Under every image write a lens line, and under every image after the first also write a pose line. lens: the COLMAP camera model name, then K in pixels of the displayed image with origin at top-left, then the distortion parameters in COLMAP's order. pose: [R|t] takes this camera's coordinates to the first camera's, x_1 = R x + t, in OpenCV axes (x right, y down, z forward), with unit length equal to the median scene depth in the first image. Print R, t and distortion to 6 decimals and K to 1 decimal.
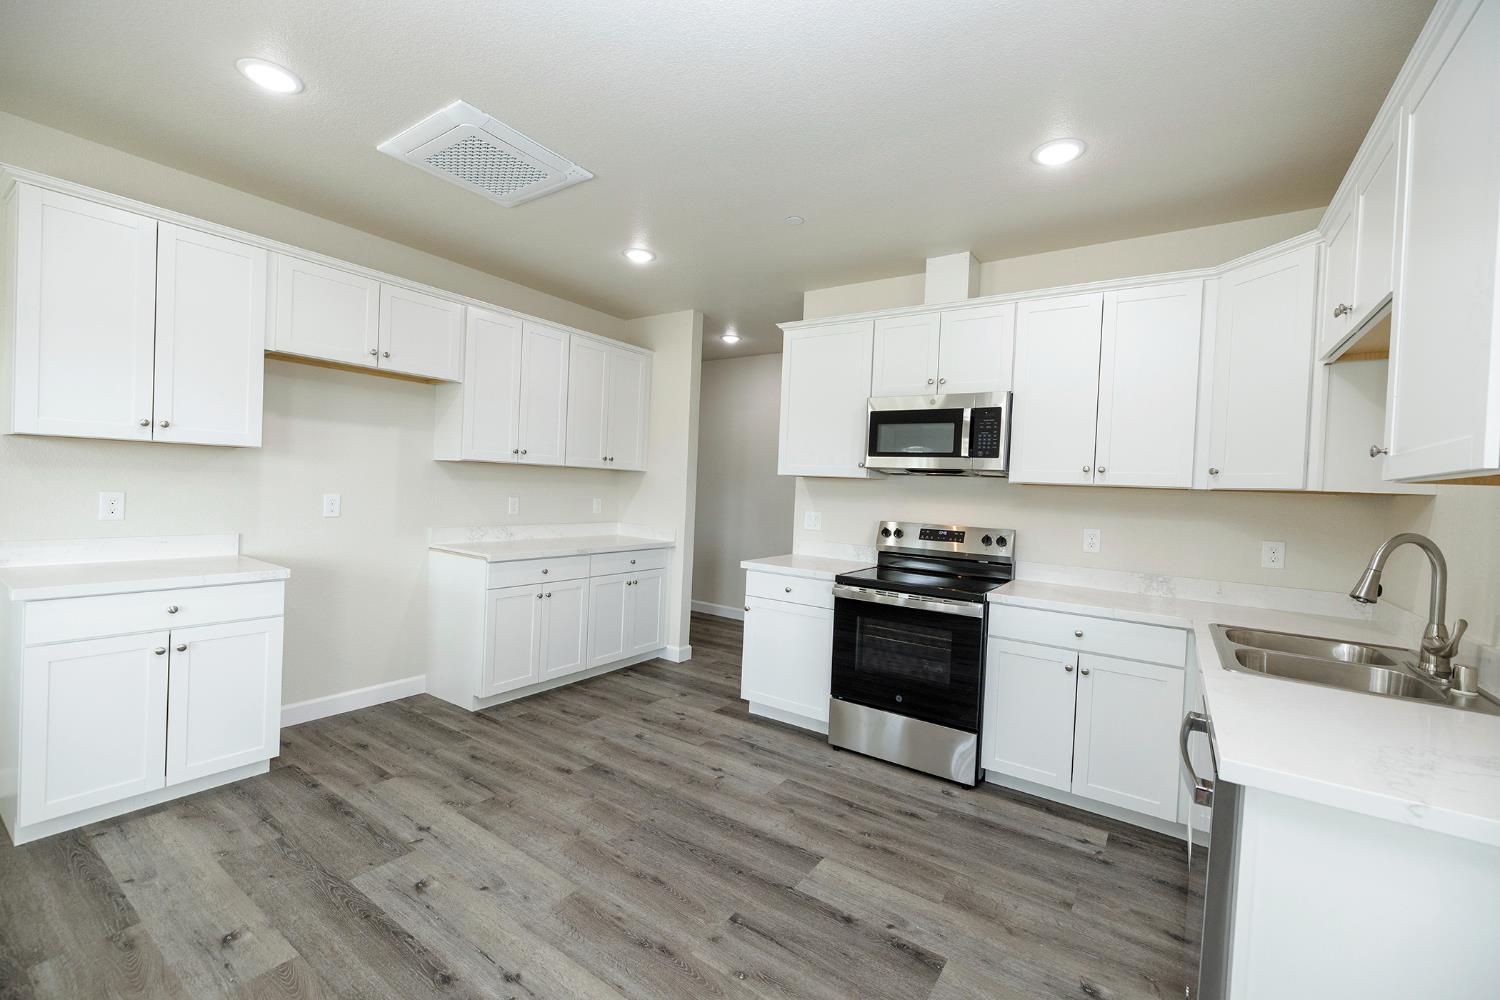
lens RADIAL K [[625.4, 0, 737.7], [0, 625.4, 496.4], [0, 0, 1]] dist [0.000807, -0.000036]
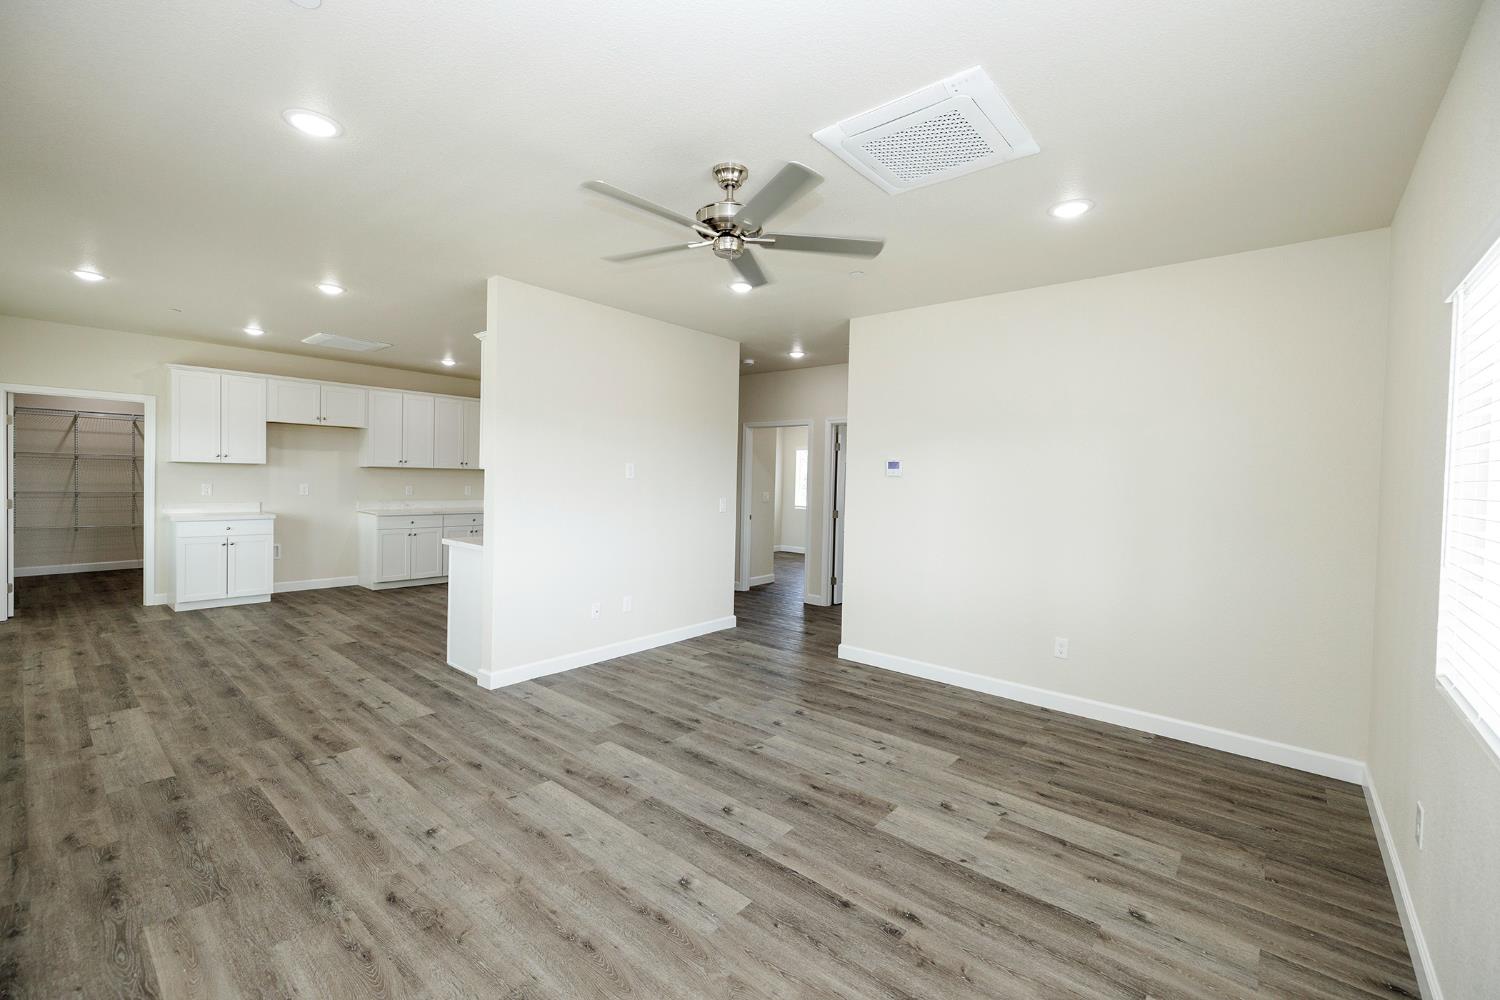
lens RADIAL K [[625.5, 0, 742.0], [0, 625.5, 492.8], [0, 0, 1]] dist [-0.000635, -0.000322]
pose [[0.994762, -0.018563, -0.100524, 1.099143], [0.018967, 0.999815, 0.003069, 0.048966], [0.100448, -0.004960, 0.994930, -1.012676]]
